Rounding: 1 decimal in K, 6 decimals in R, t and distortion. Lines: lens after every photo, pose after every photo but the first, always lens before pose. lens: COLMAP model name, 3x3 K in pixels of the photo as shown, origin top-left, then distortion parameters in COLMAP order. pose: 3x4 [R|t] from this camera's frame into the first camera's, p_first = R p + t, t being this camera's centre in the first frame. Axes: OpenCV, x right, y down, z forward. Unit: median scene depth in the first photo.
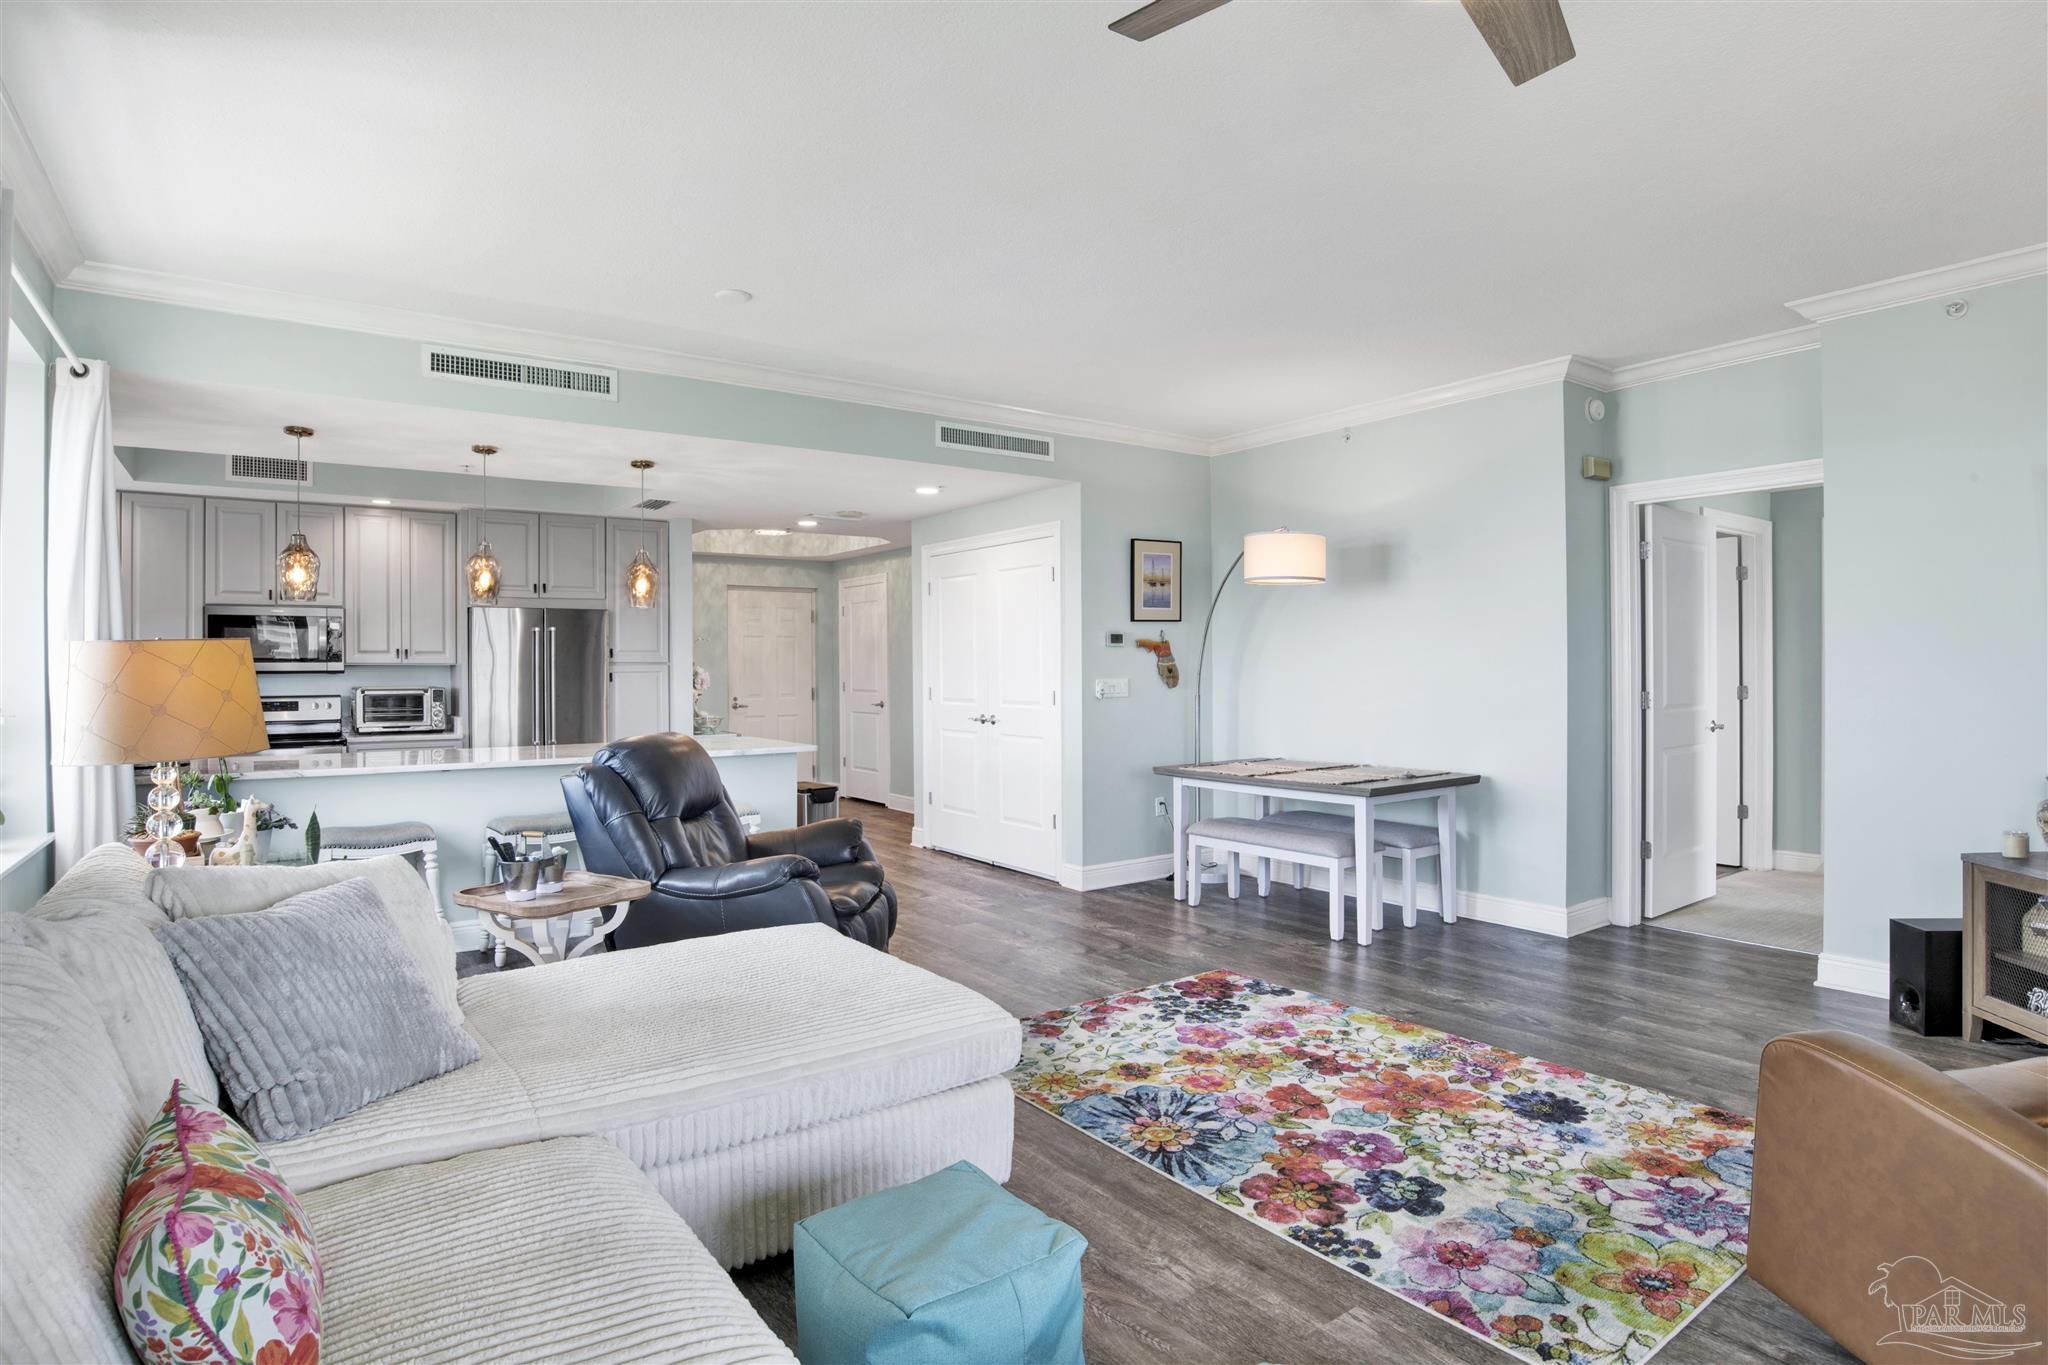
lens RADIAL K [[1073.7, 0, 1034.1], [0, 1073.7, 664.2], [0, 0, 1]] dist [-0.072109, 0.028707]
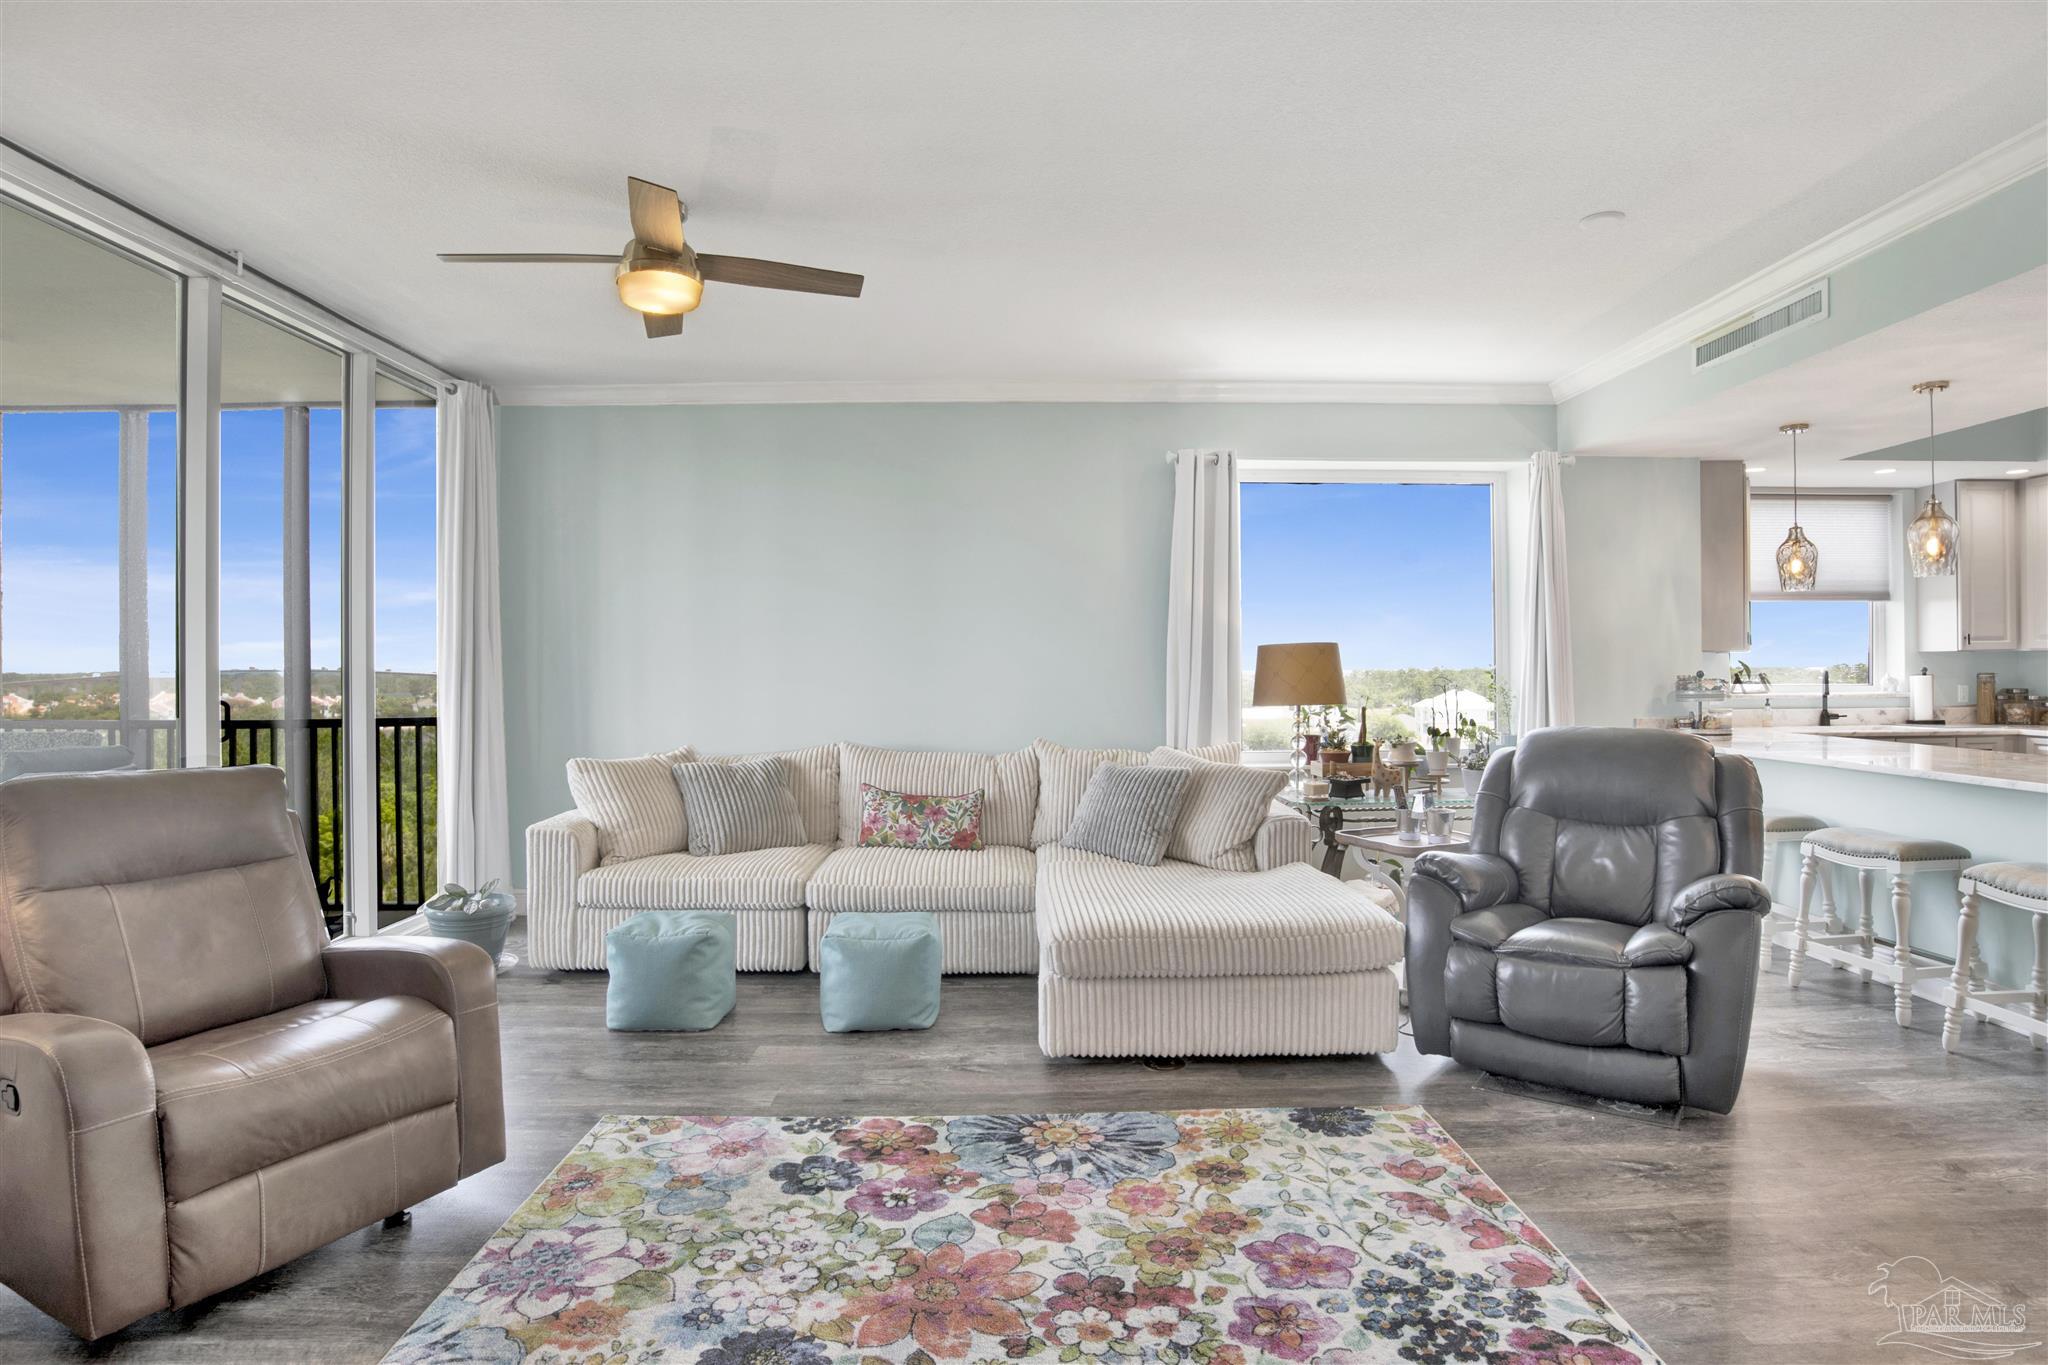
lens RADIAL K [[1073.7, 0, 1034.1], [0, 1073.7, 664.2], [0, 0, 1]] dist [-0.072109, 0.028707]
pose [[-0.571281, 0.005813, -0.820734, 0.885517], [0.012577, 0.999920, -0.001672, 0.009406], [0.820658, -0.011277, -0.571309, 1.464776]]
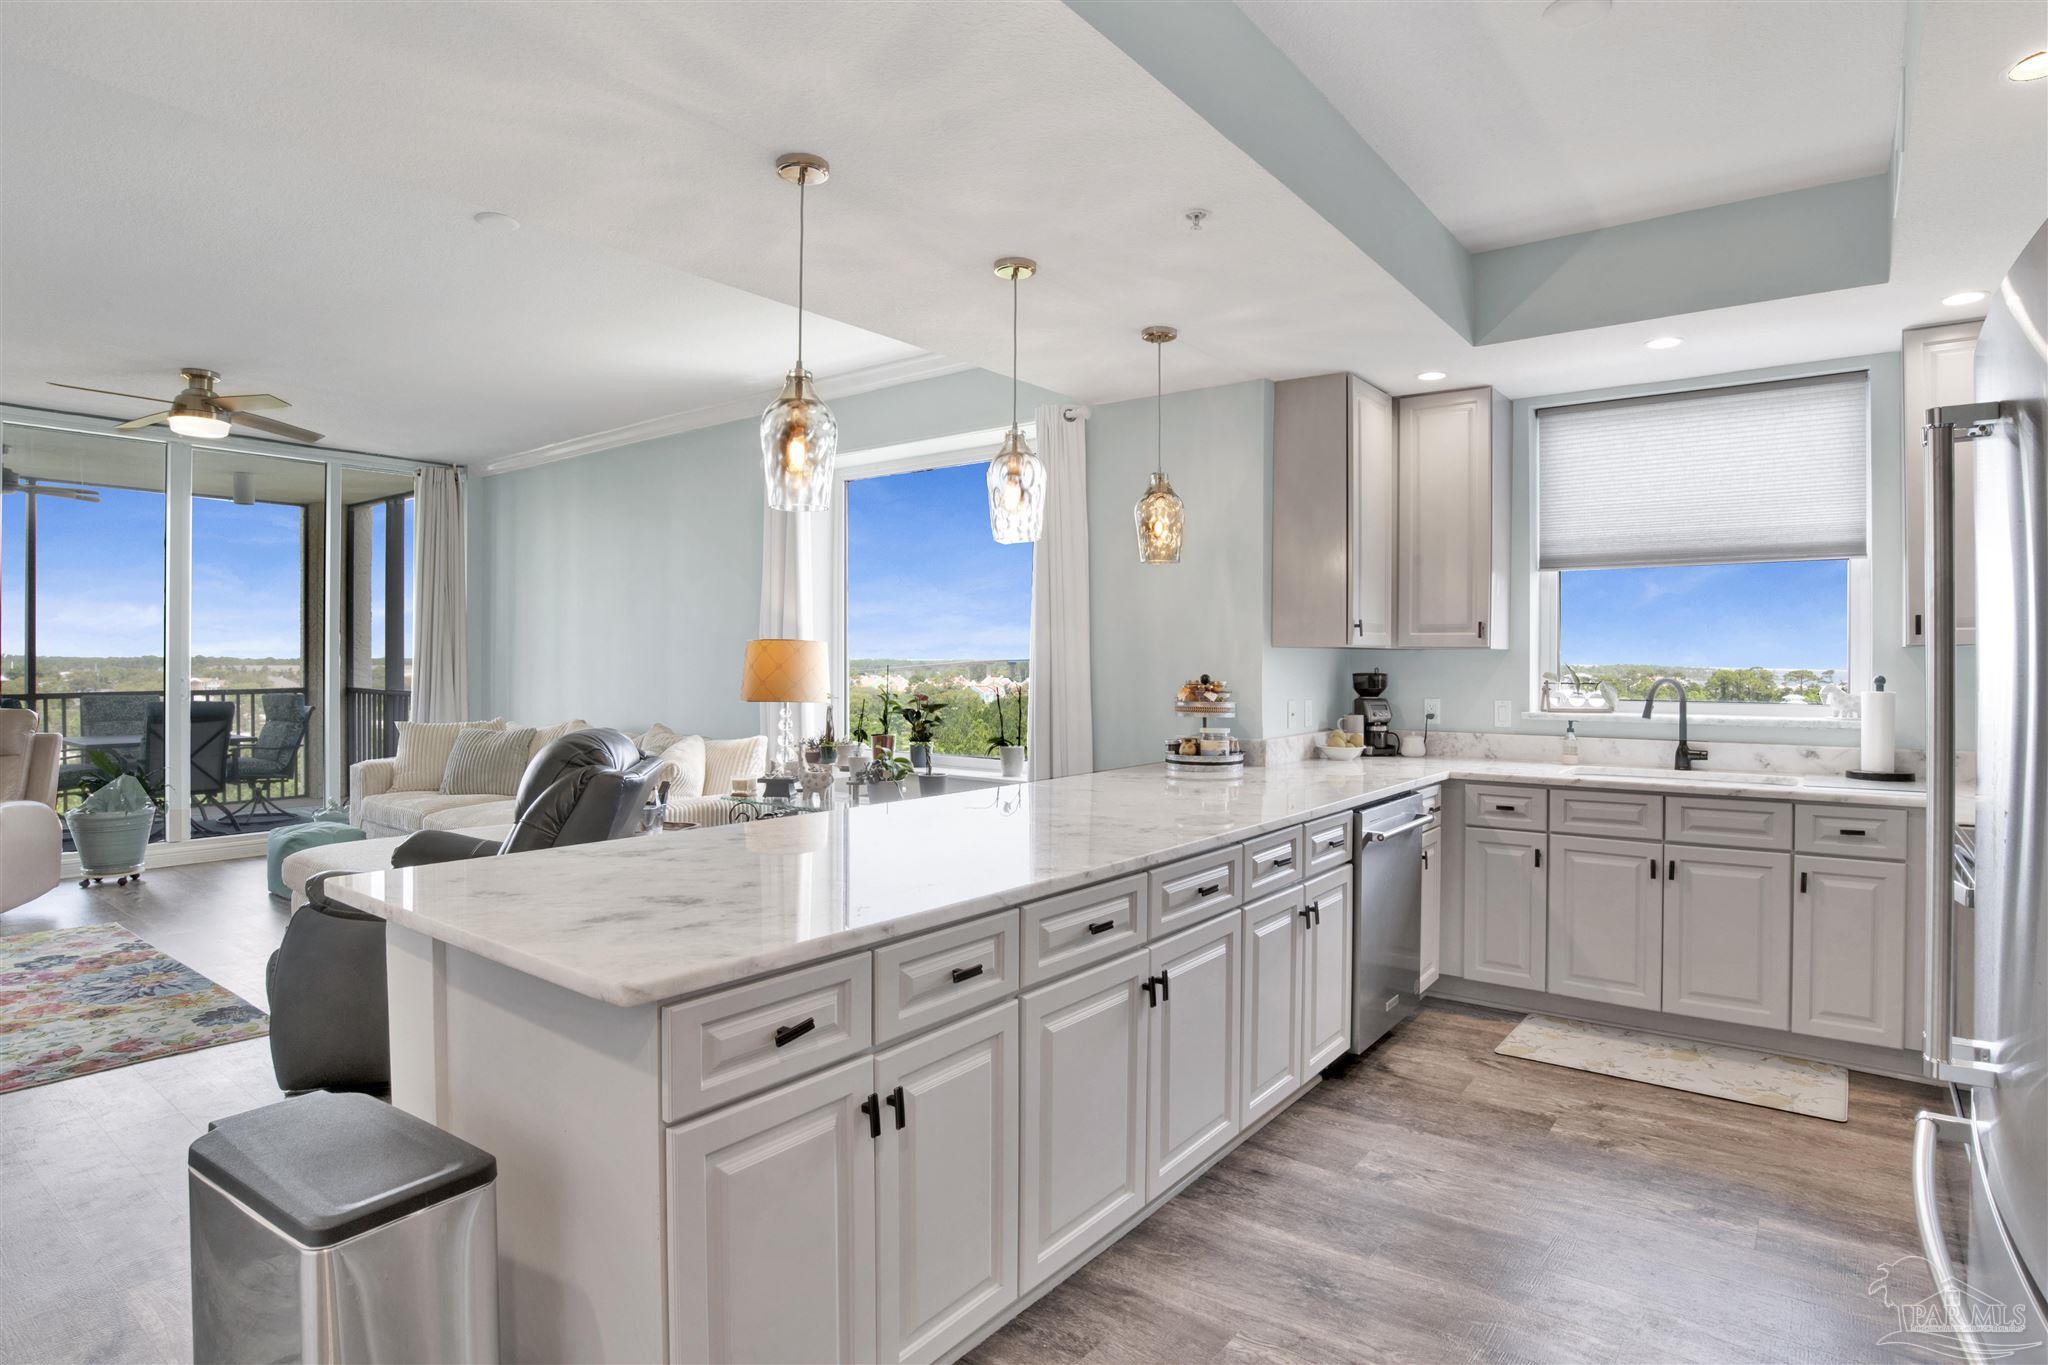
lens RADIAL K [[1077.7, 0, 1034.4], [0, 1077.7, 673.9], [0, 0, 1]] dist [-0.084940, 0.029242]
pose [[-0.955925, 0.007139, -0.293525, -0.594254], [0.004744, 0.999949, 0.008868, 0.018081], [0.293574, 0.007085, -0.955910, 2.554156]]
